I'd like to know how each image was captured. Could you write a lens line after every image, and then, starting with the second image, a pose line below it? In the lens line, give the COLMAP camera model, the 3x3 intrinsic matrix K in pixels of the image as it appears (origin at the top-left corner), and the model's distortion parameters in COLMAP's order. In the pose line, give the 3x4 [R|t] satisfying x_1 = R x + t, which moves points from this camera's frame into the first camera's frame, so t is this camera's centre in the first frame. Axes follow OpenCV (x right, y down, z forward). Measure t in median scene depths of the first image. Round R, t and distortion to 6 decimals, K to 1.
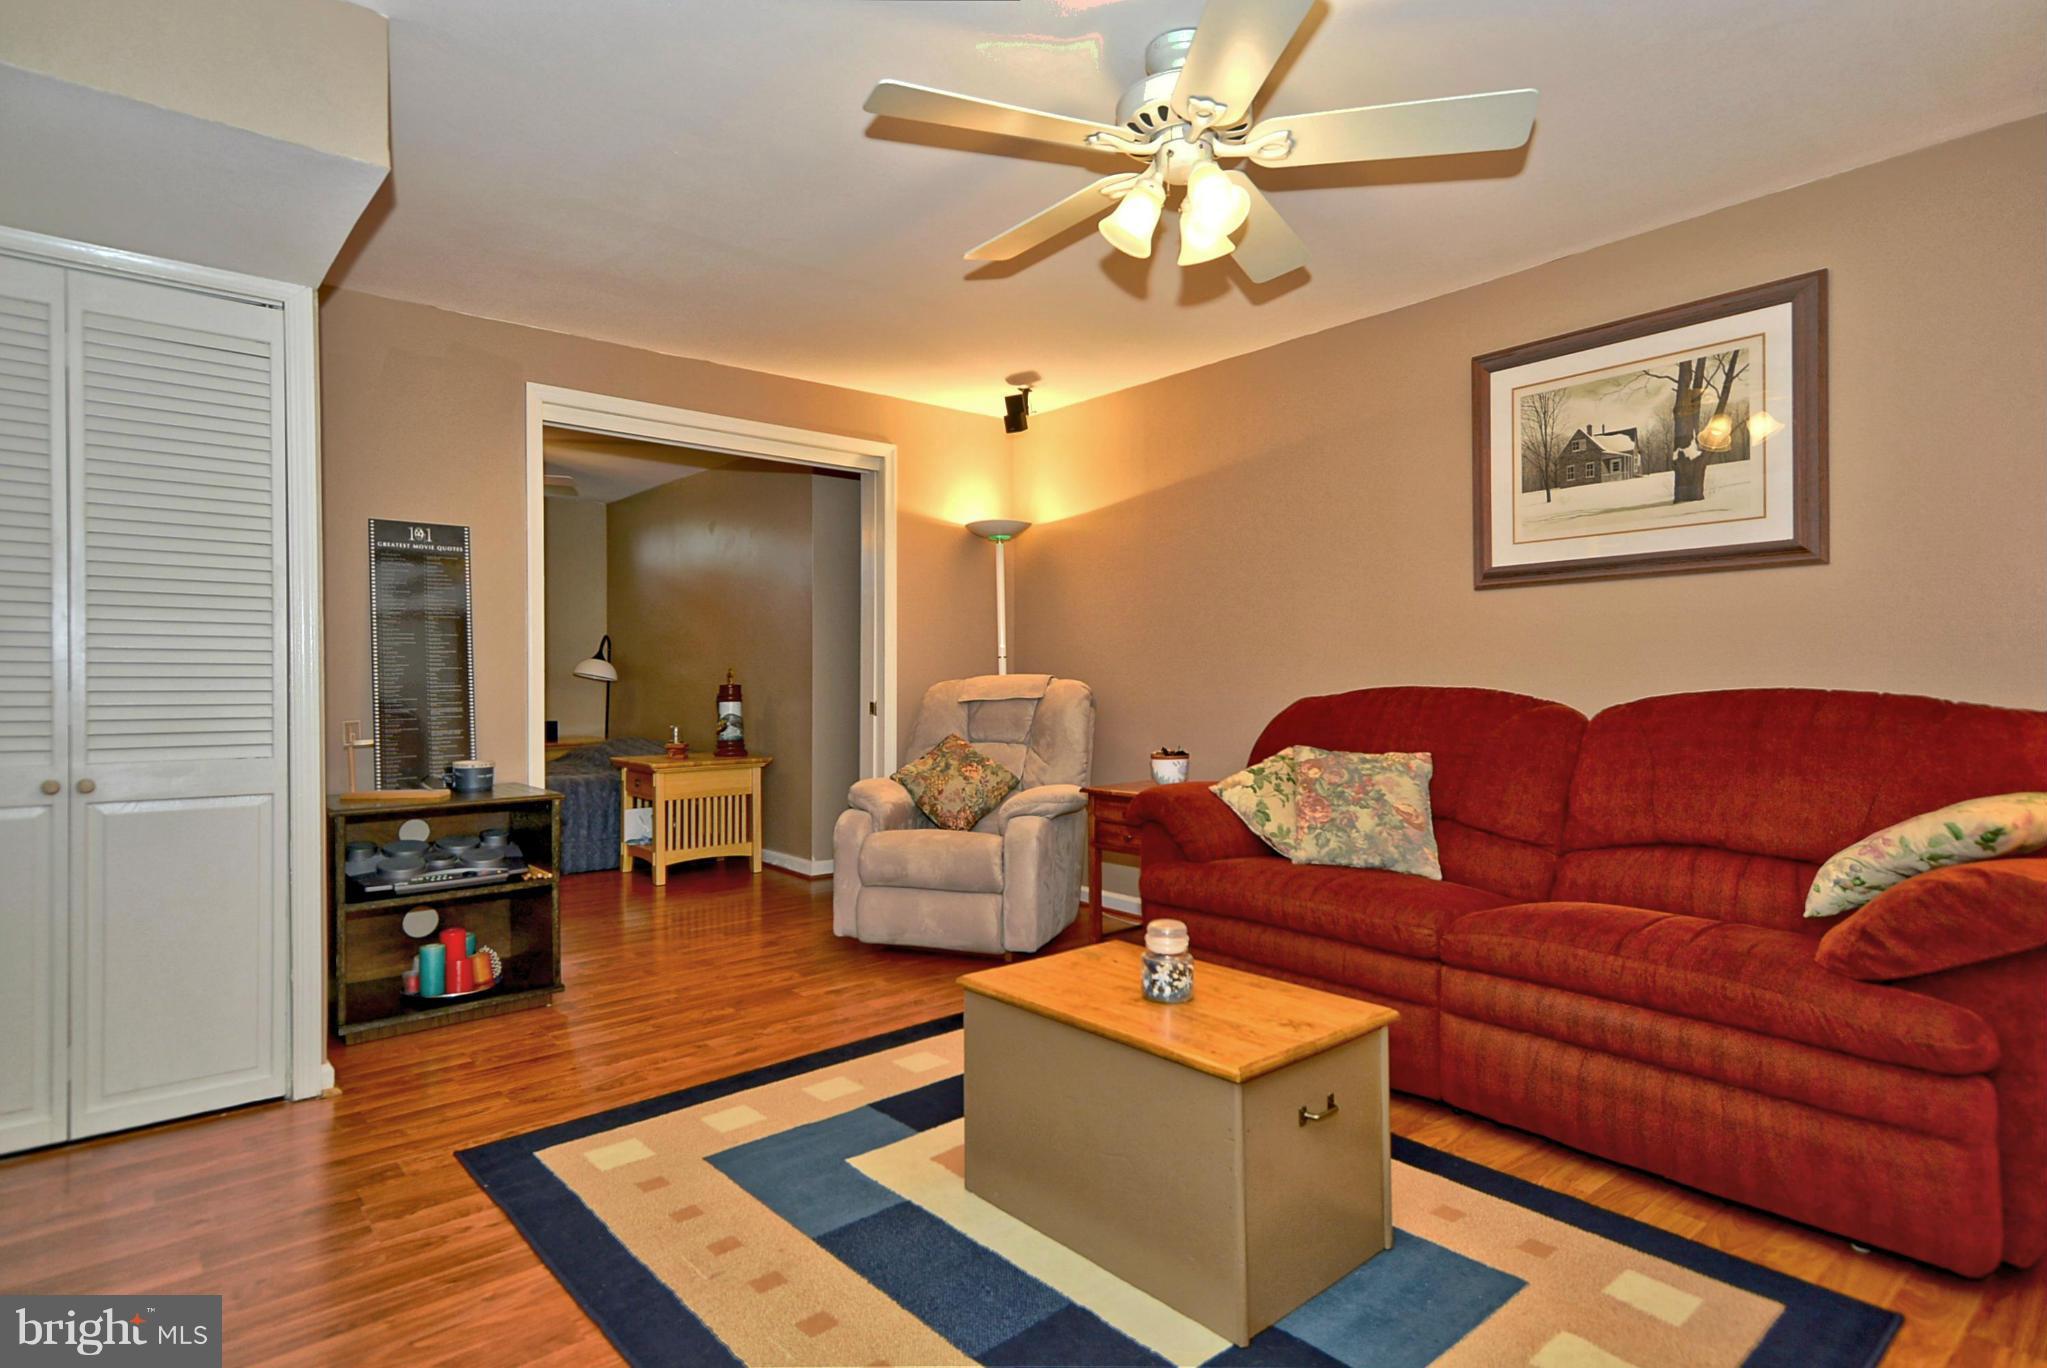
lens RADIAL K [[1088.1, 0, 1025.4], [0, 1088.1, 680.0], [0, 0, 1]] dist [0.044240, -0.010541]
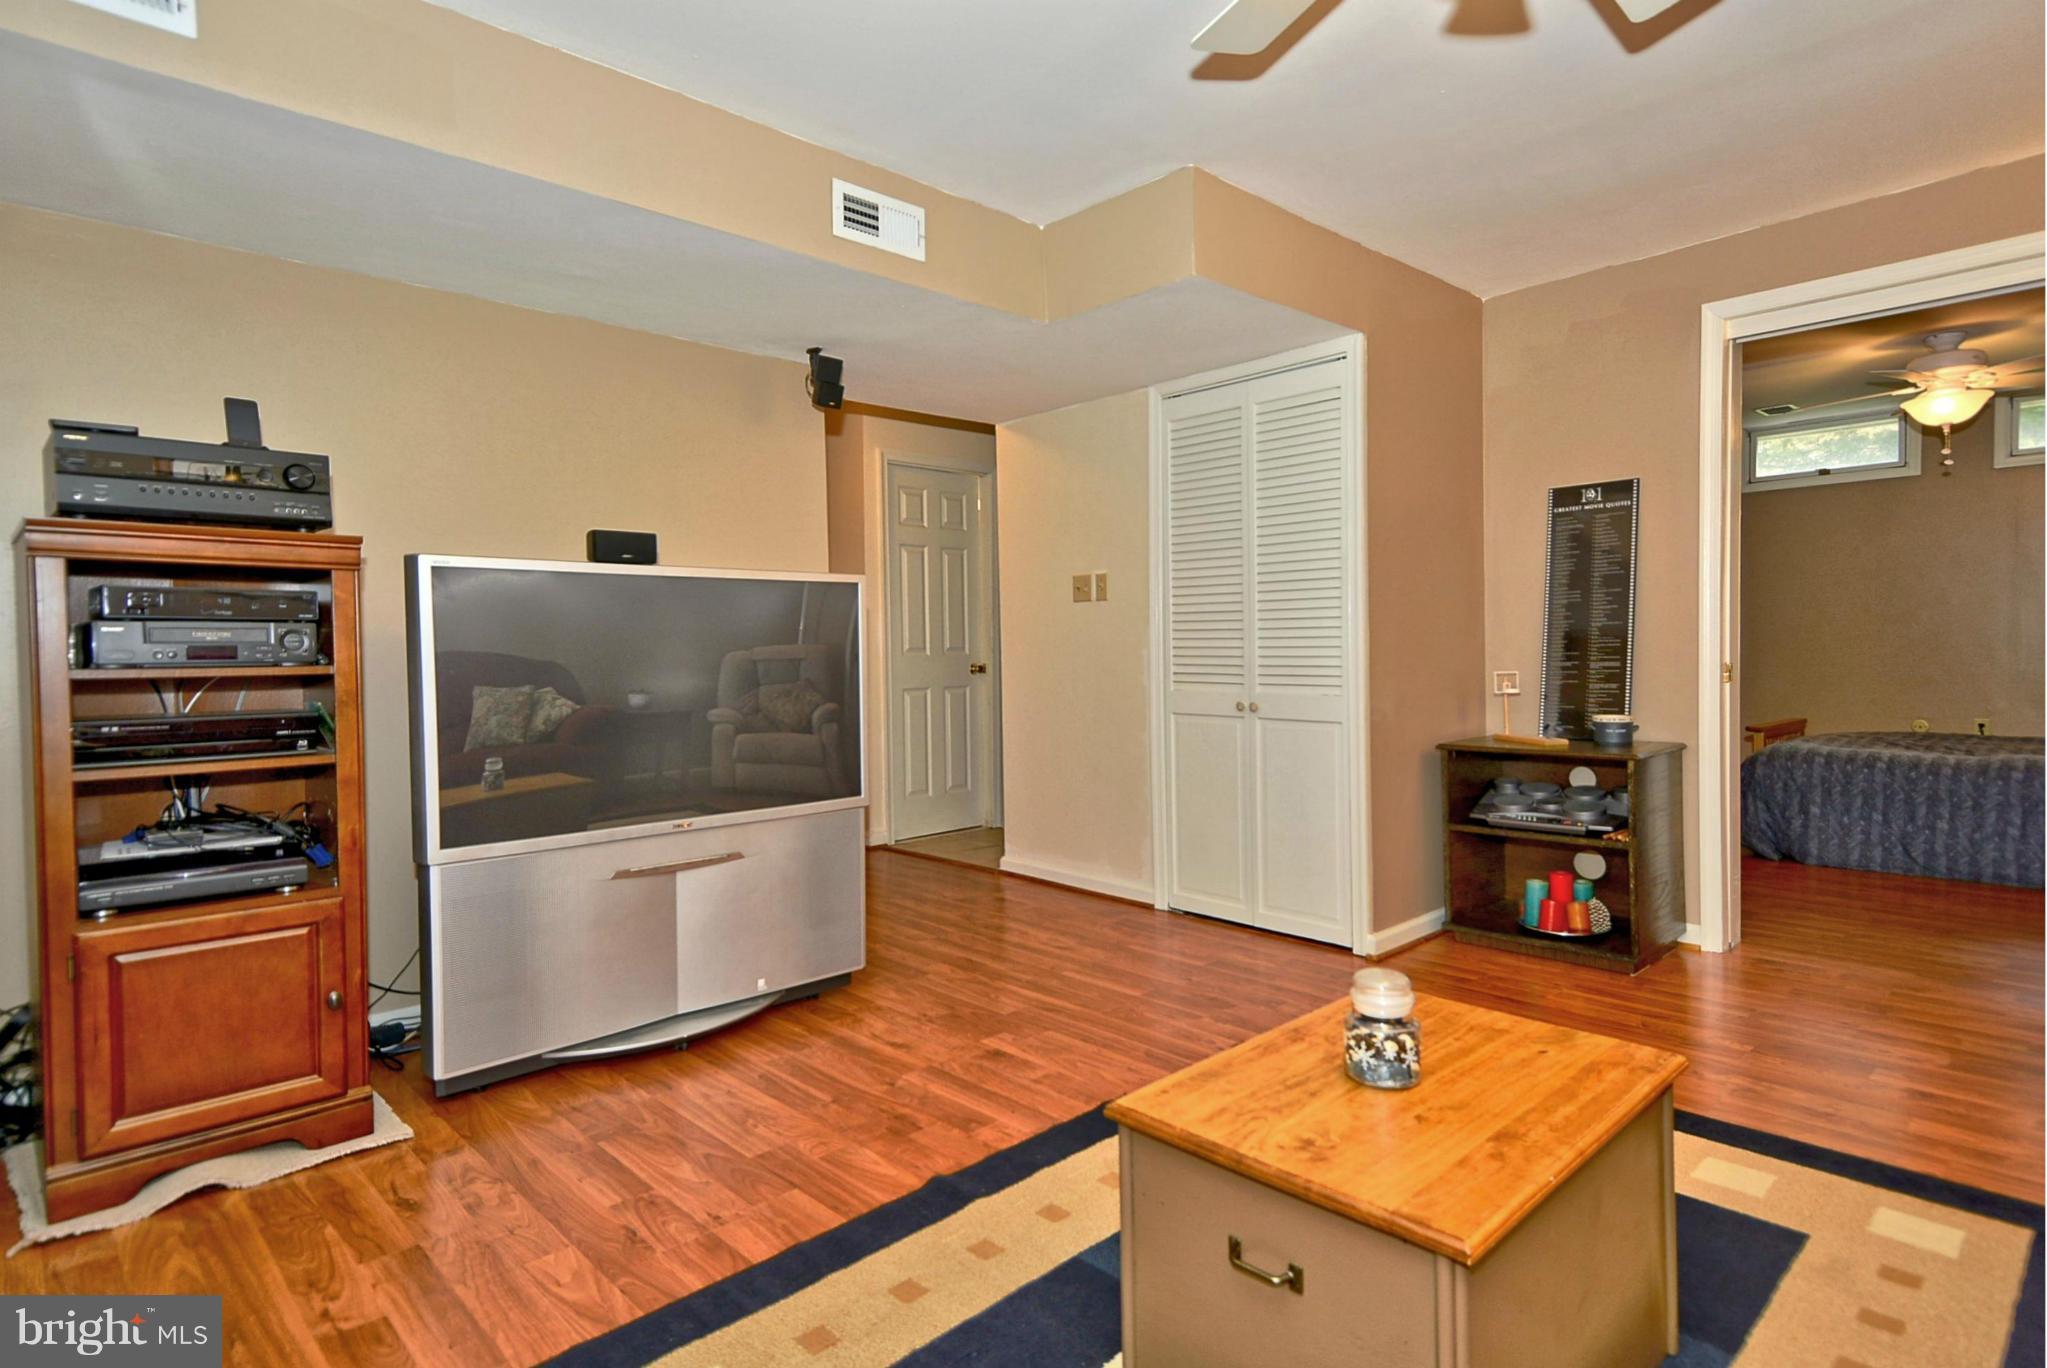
lens RADIAL K [[1088.1, 0, 1018.5], [0, 1088.1, 678.9], [0, 0, 1]] dist [0.044240, -0.010541]
pose [[0.041807, 0.032238, -0.998605, 0.559413], [0.015002, 0.999346, 0.032890, -0.000795], [0.999013, -0.016356, 0.041296, 0.488556]]
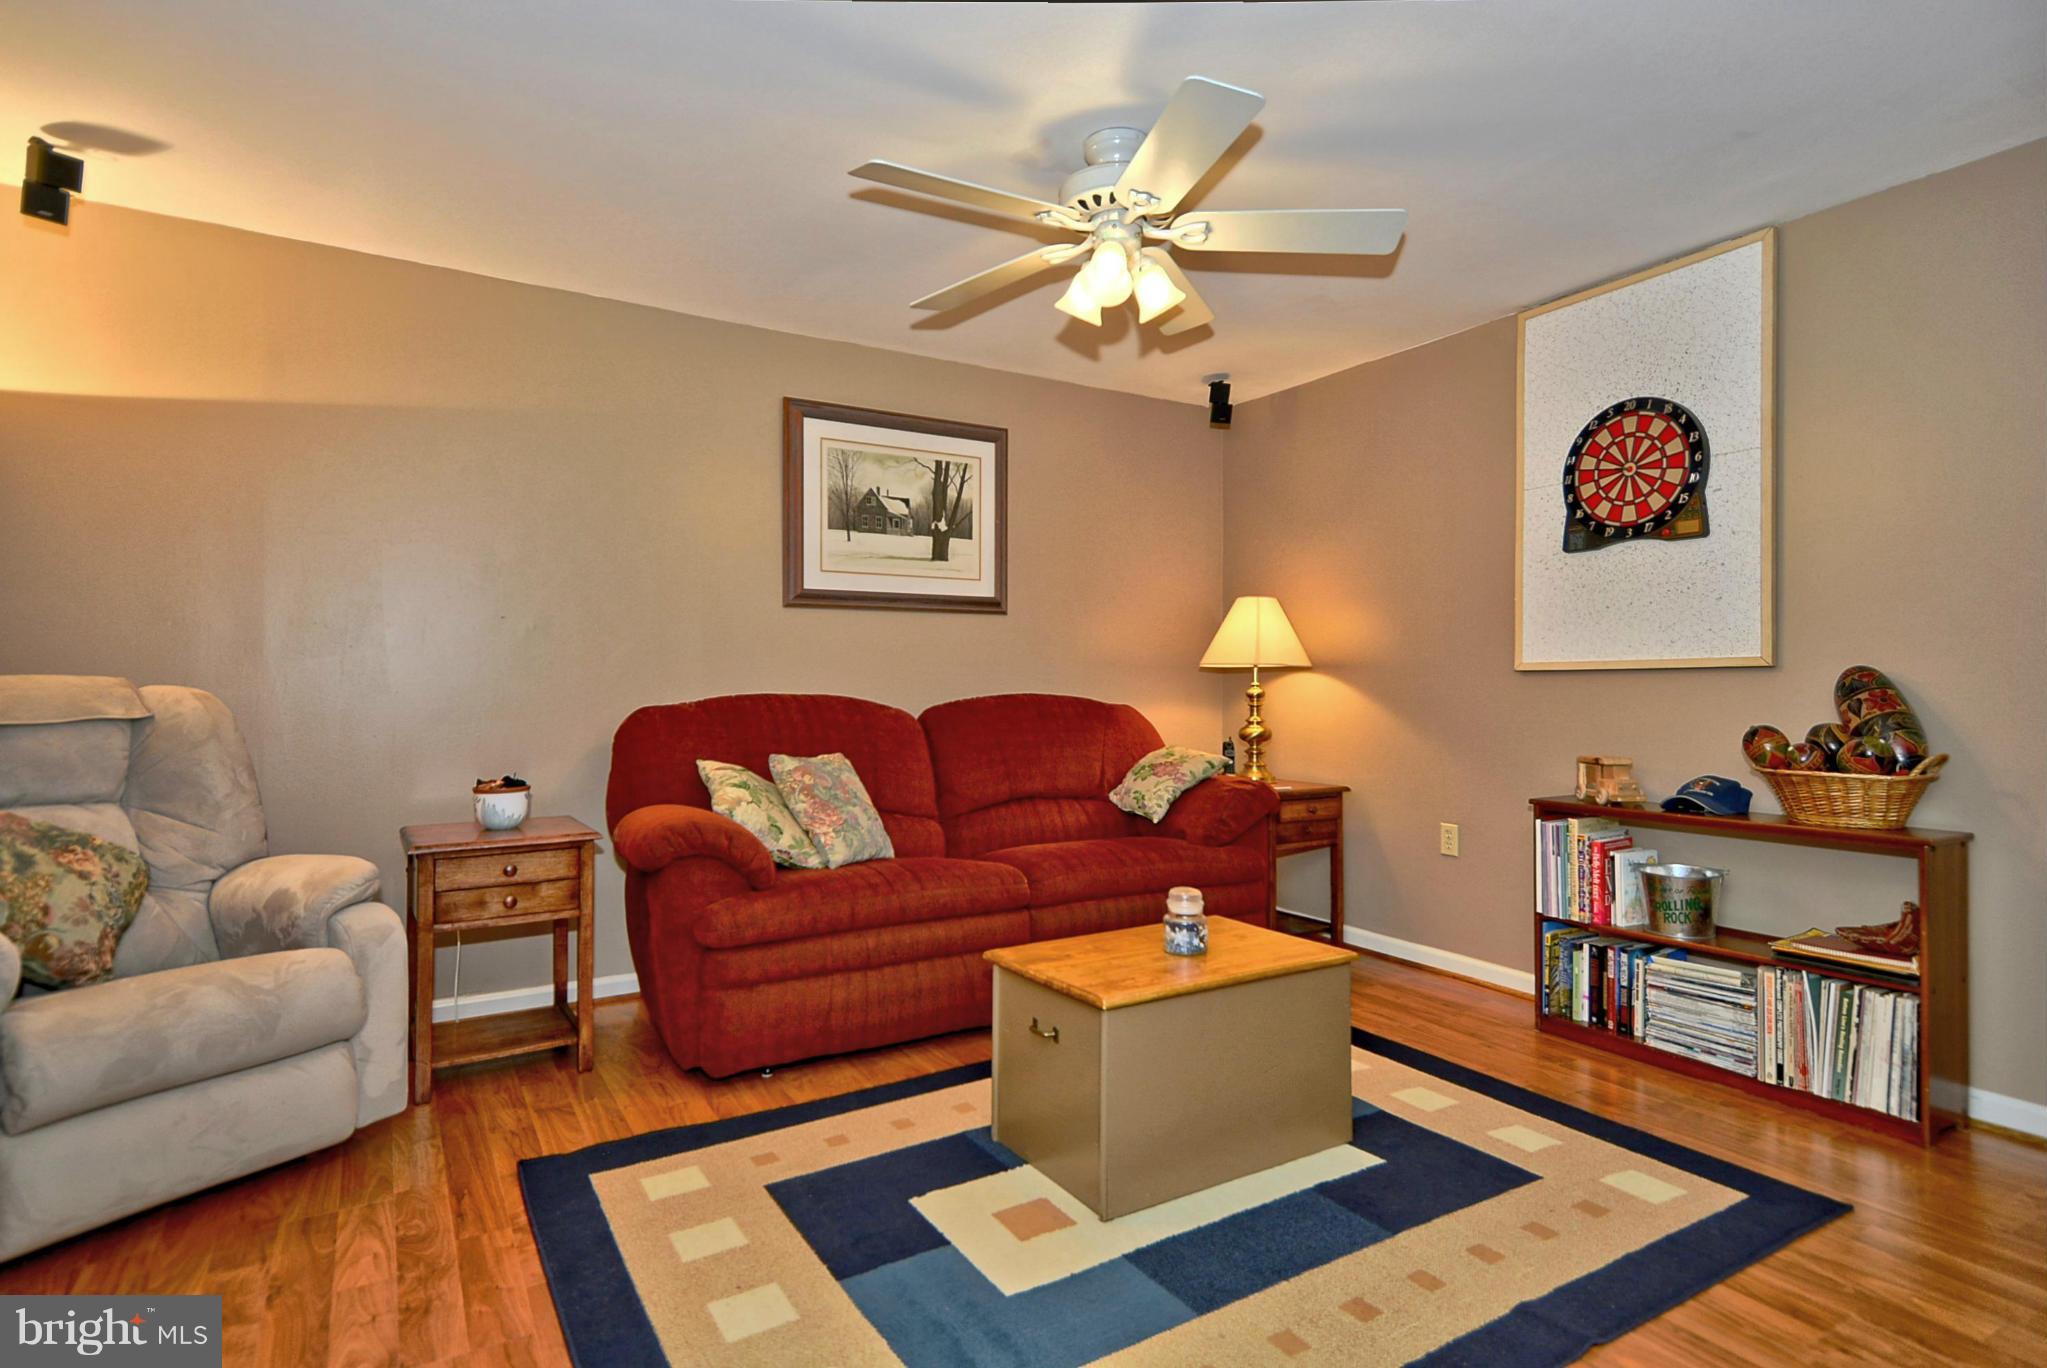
lens RADIAL K [[1088.1, 0, 1029.9], [0, 1088.1, 684.4], [0, 0, 1]] dist [0.044240, -0.010541]
pose [[0.142573, 0.003510, 0.989778, -0.718155], [-0.001931, 0.999993, -0.003268, -0.000244], [-0.989782, -0.001445, 0.142579, 0.660013]]
